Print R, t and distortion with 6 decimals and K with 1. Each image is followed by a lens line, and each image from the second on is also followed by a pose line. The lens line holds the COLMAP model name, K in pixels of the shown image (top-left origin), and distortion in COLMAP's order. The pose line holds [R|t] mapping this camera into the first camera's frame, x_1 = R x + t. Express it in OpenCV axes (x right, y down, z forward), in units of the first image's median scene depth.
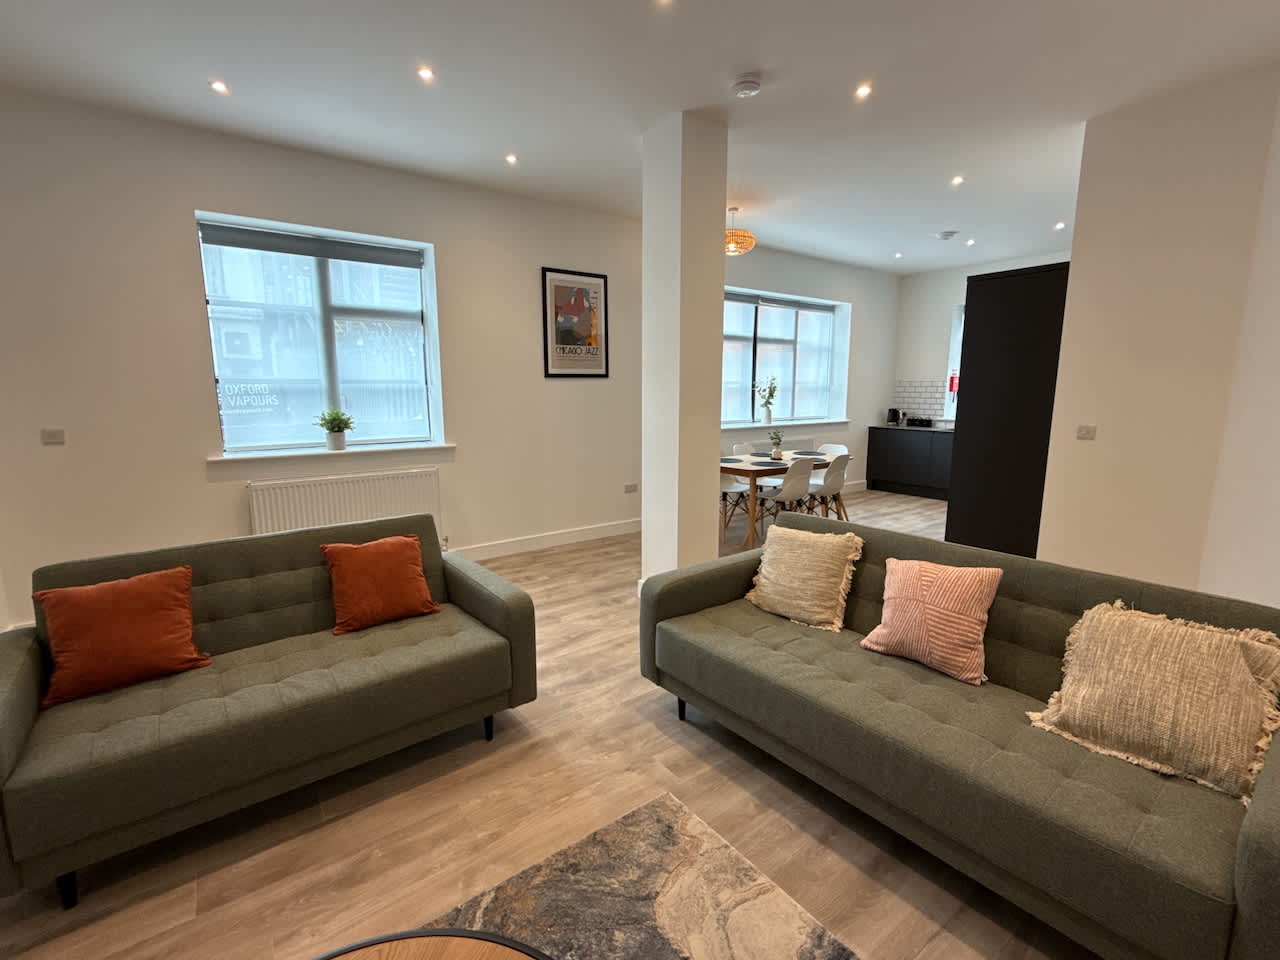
lens RADIAL K [[581.0, 0, 637.0], [0, 581.0, 484.2], [0, 0, 1]] dist [0.000211, 0.000083]
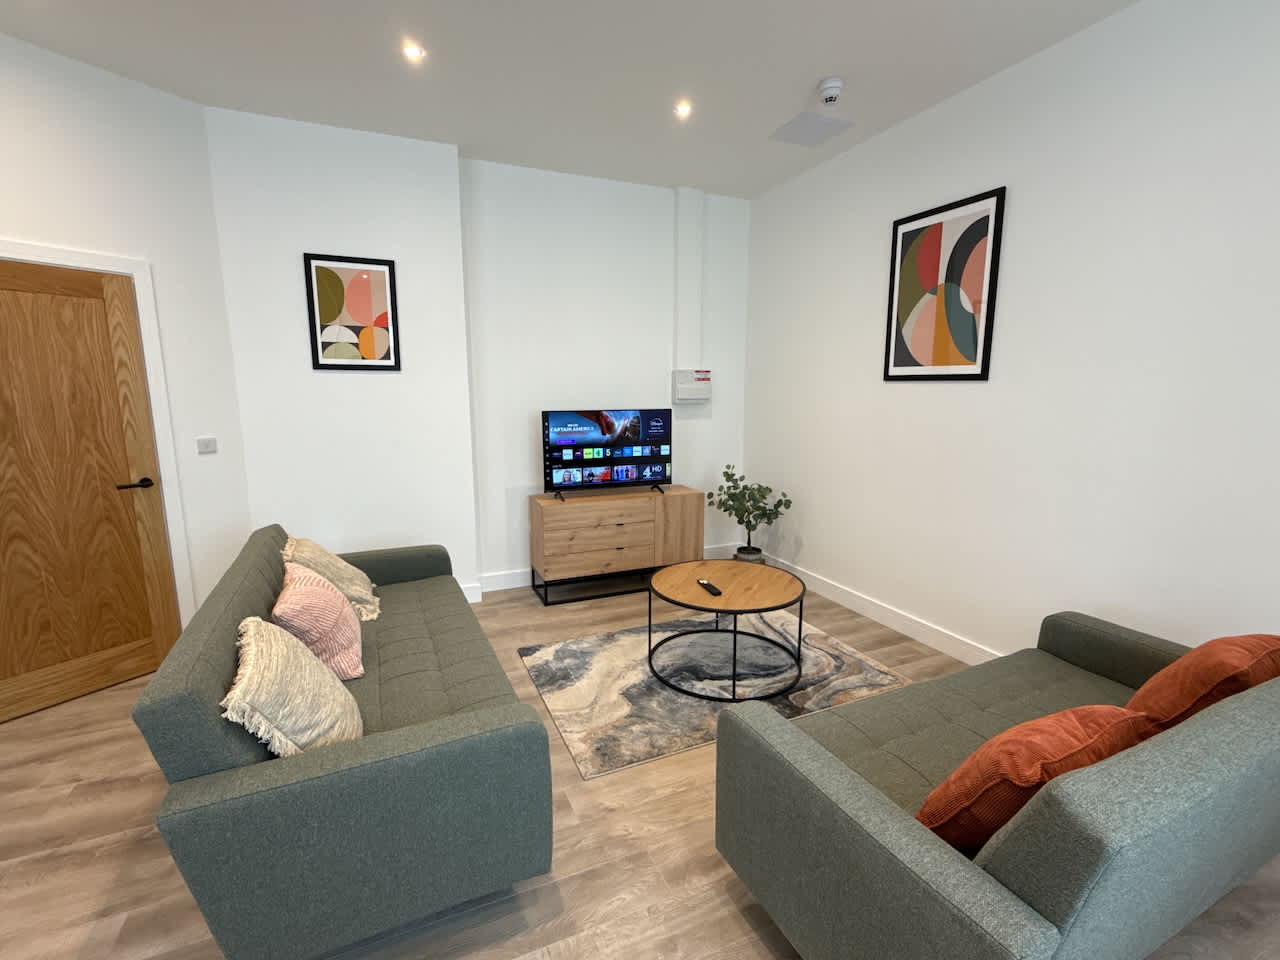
lens RADIAL K [[581.0, 0, 634.7], [0, 581.0, 476.1], [0, 0, 1]] dist [0.000211, 0.000083]
pose [[-0.973963, -0.026746, 0.225125, -0.237131], [0.045683, 0.949493, 0.310445, -0.296272], [-0.222058, 0.312646, -0.923549, 1.617084]]
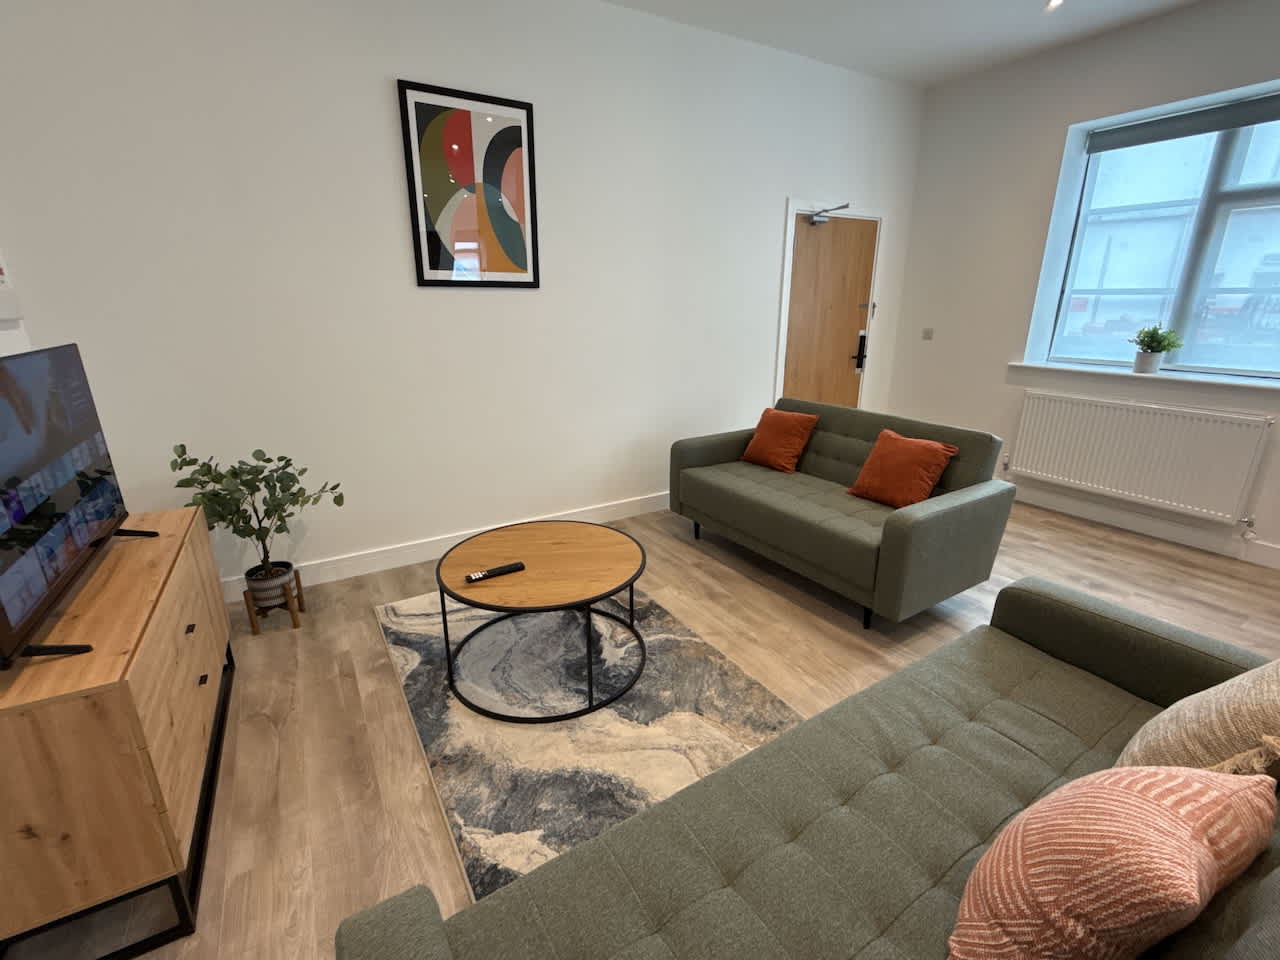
lens RADIAL K [[581.0, 0, 638.8], [0, 581.0, 480.0], [0, 0, 1]] dist [0.000211, 0.000083]
pose [[-0.102345, 0.296698, -0.949471, 0.787169], [-0.158940, 0.937344, 0.310040, -0.103589], [0.981969, 0.182640, -0.048775, 0.597974]]
